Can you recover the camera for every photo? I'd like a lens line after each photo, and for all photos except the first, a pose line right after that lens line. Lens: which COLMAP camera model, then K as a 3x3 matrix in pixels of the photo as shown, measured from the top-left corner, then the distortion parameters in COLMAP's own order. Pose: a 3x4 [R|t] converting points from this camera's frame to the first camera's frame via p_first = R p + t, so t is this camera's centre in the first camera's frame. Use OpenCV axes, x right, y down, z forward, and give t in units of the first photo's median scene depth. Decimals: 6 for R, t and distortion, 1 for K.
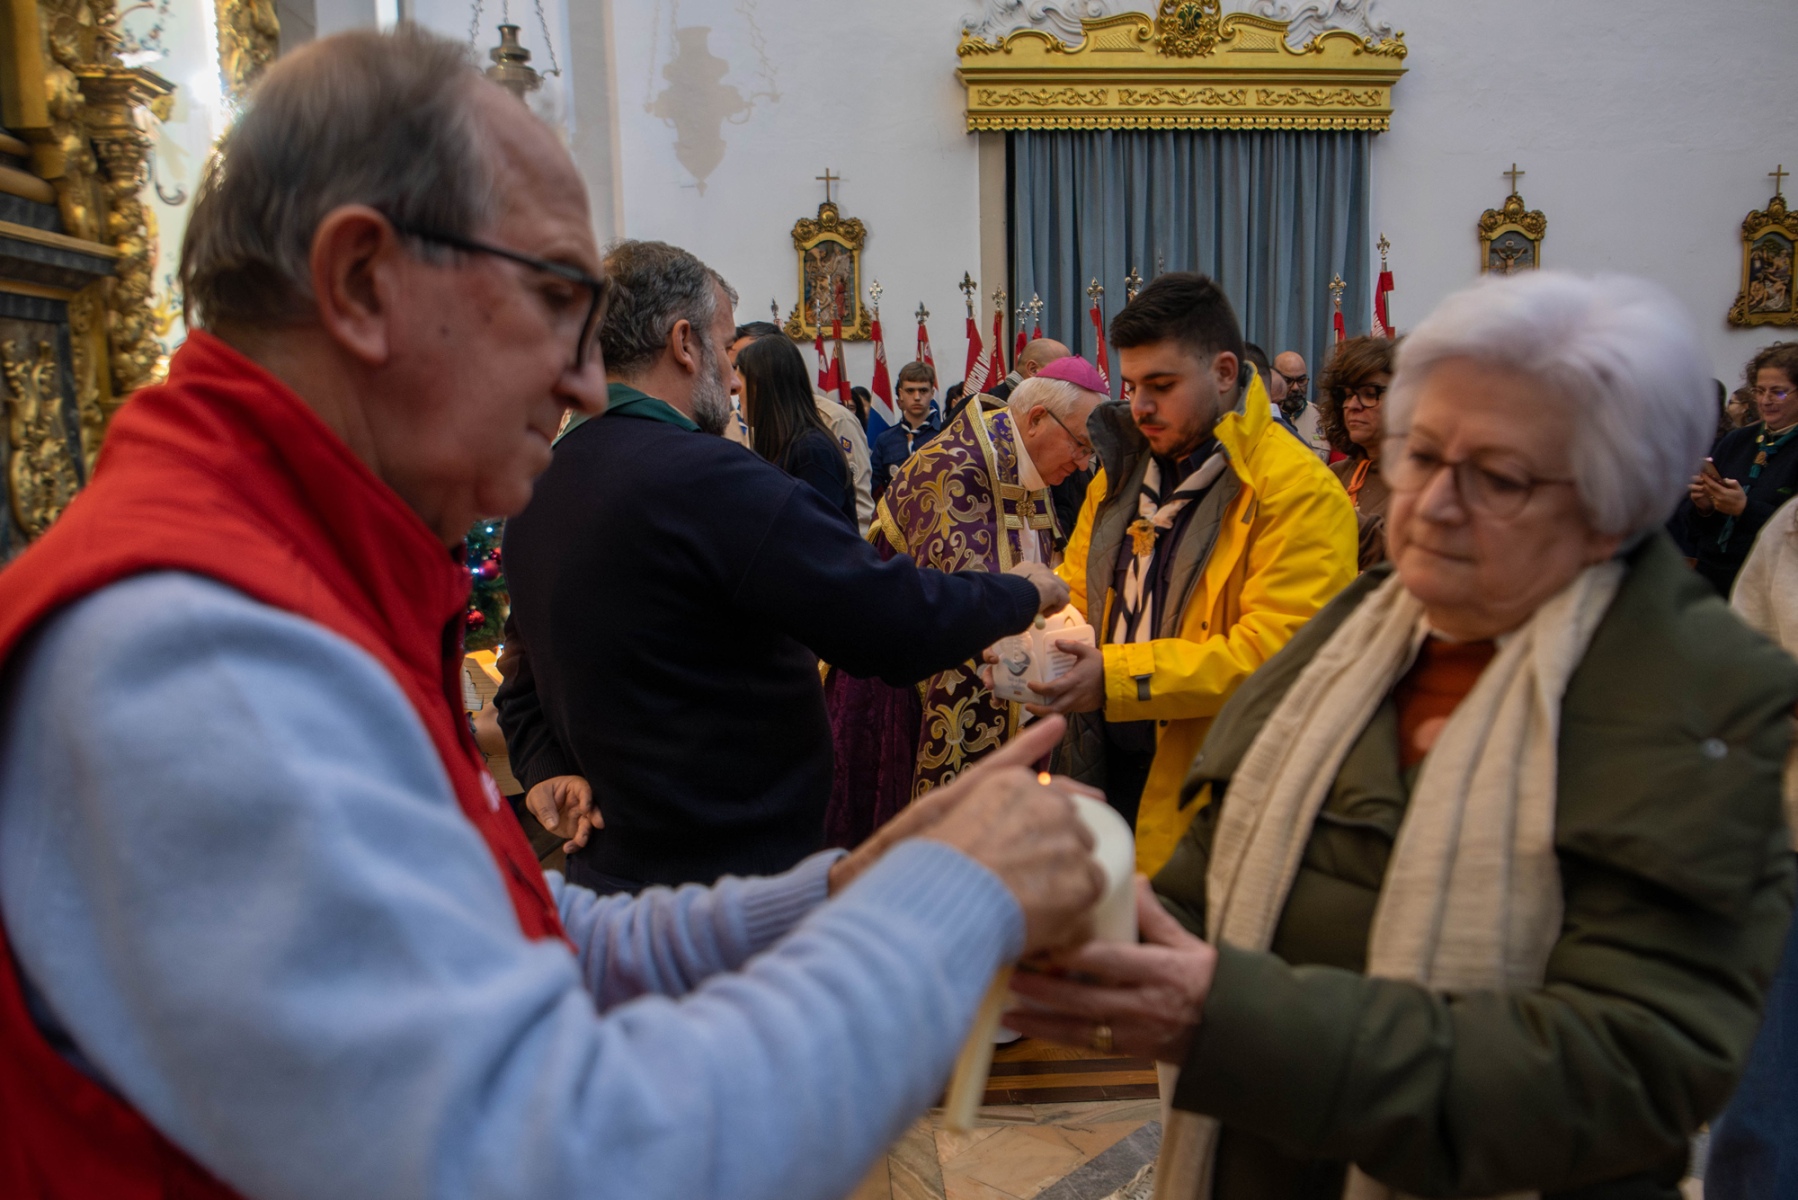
lens RADIAL K [[1523.5, 0, 902.8], [0, 1523.5, 687.4], [0, 0, 1]] dist [-0.083257, 0.031539]
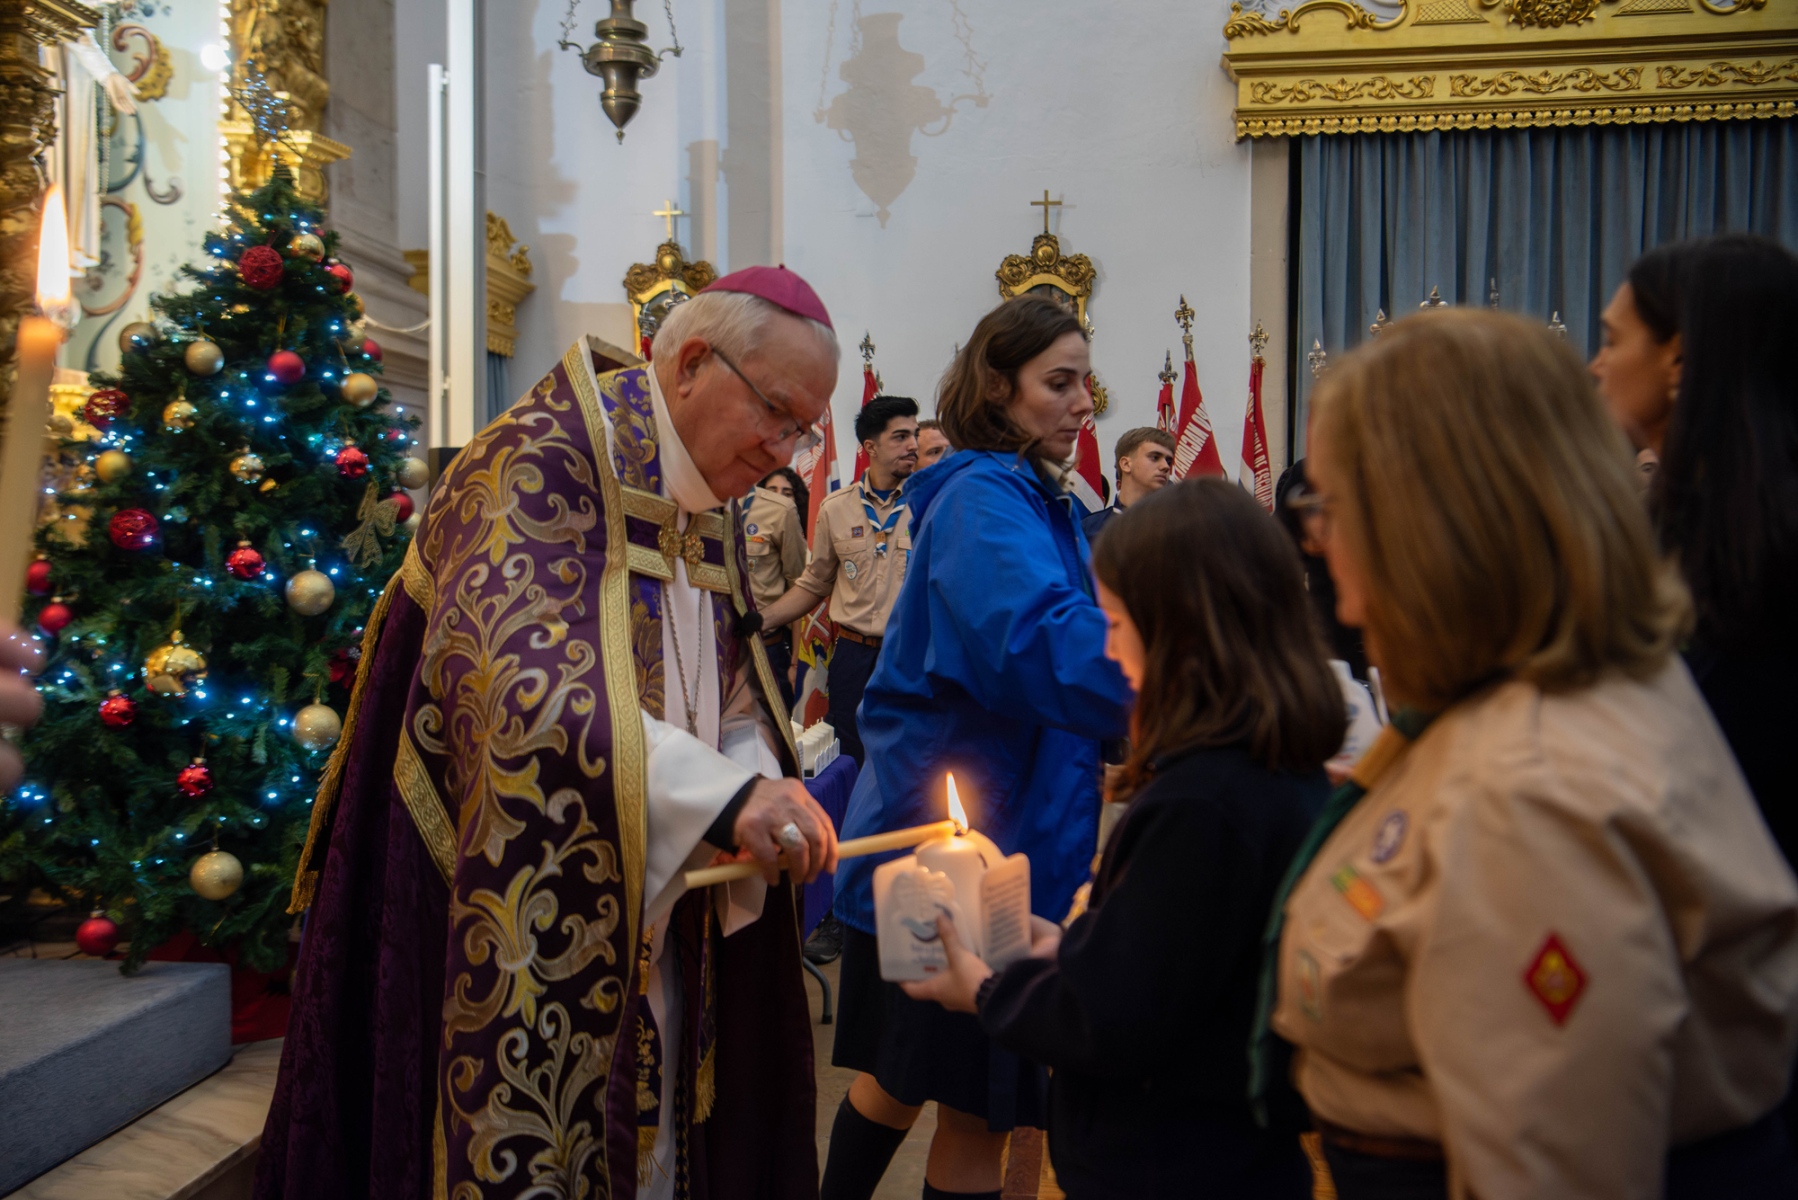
lens RADIAL K [[1745.0, 0, 865.7], [0, 1745.0, 603.3], [0, 0, 1]] dist [-0.009758, 0.105484]
pose [[0.980313, 0.031005, -0.195002, 0.039439], [-0.059233, 0.988287, -0.140639, -0.009453], [0.188357, 0.149421, 0.970667, 0.163380]]
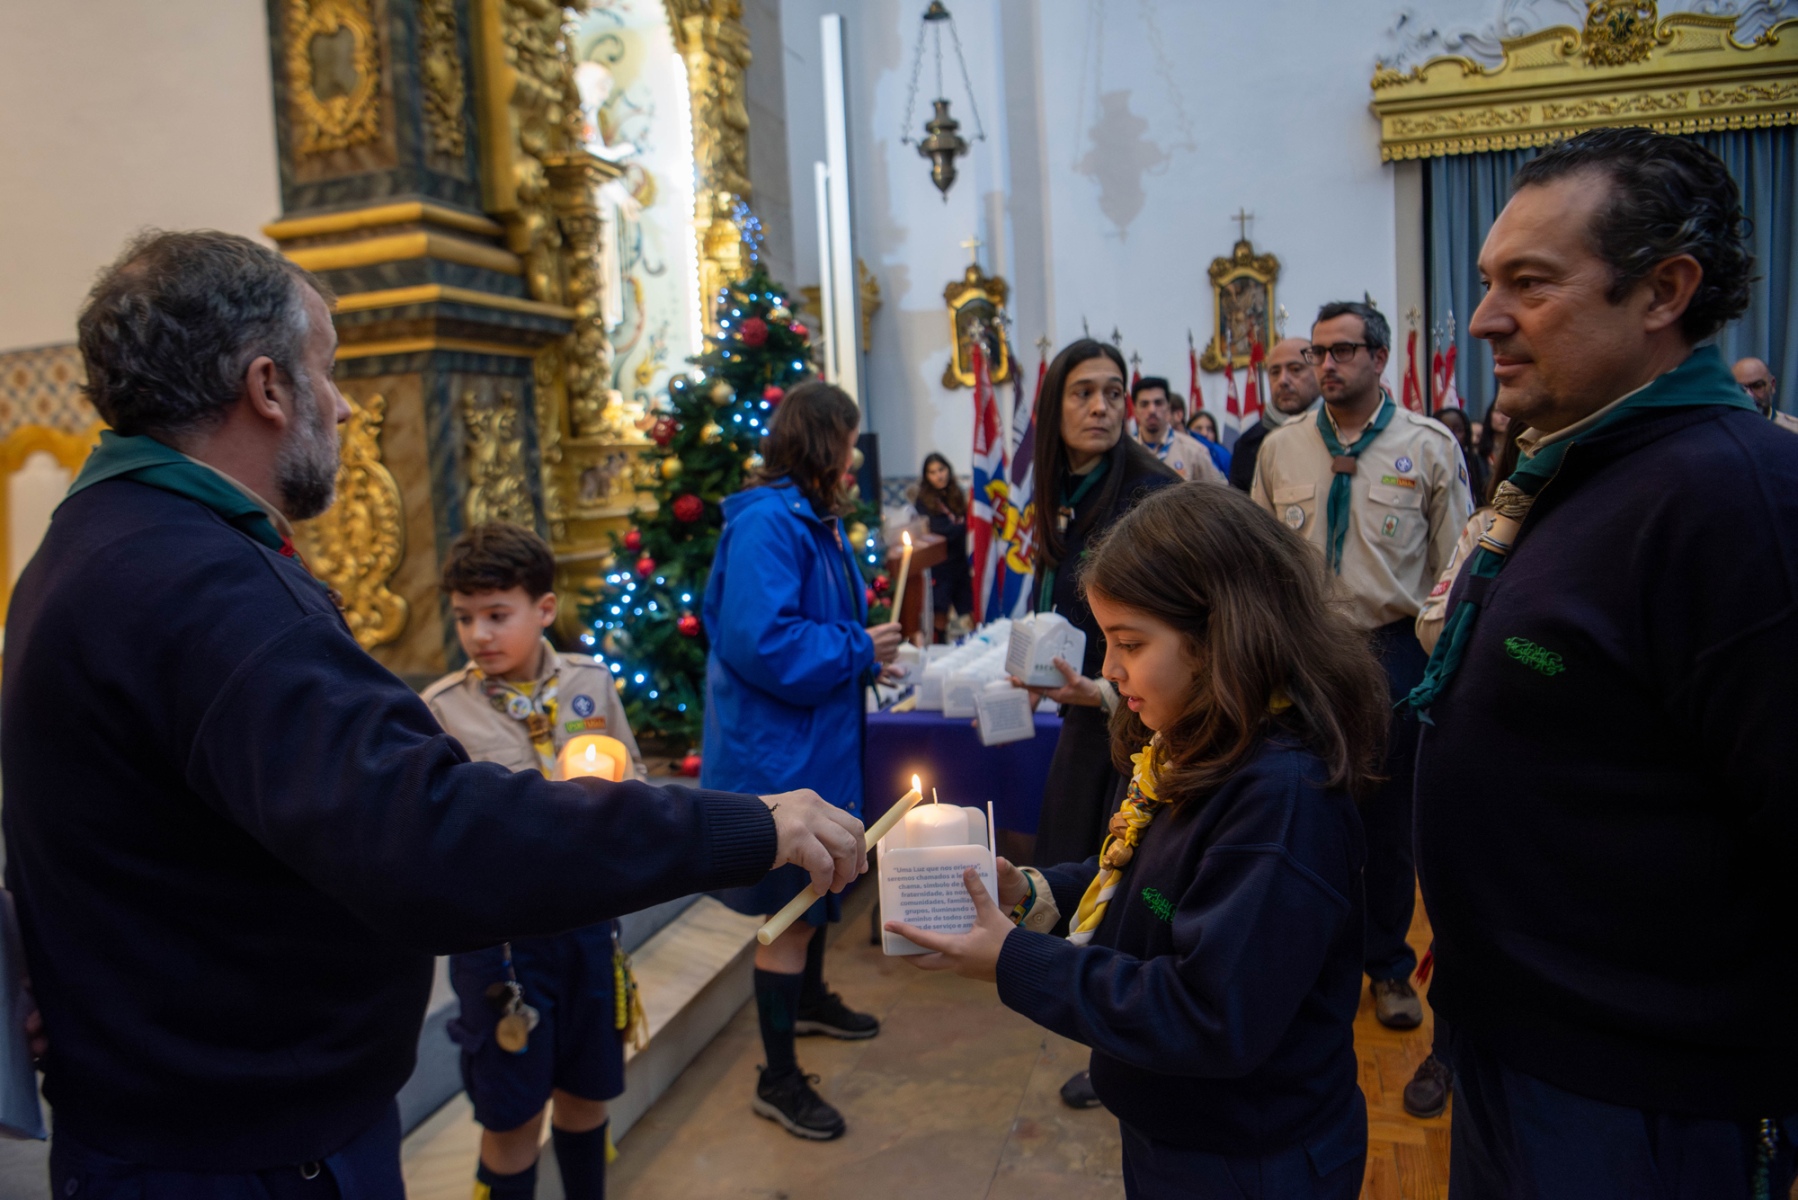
lens RADIAL K [[1226.2, 0, 867.8], [0, 1226.2, 598.5], [0, 0, 1]] dist [-0.074273, 0.014873]
pose [[0.932829, 0.015863, -0.359969, 0.015209], [-0.034225, 0.998414, -0.044693, -0.023266], [0.358689, 0.054011, 0.931893, 0.129784]]
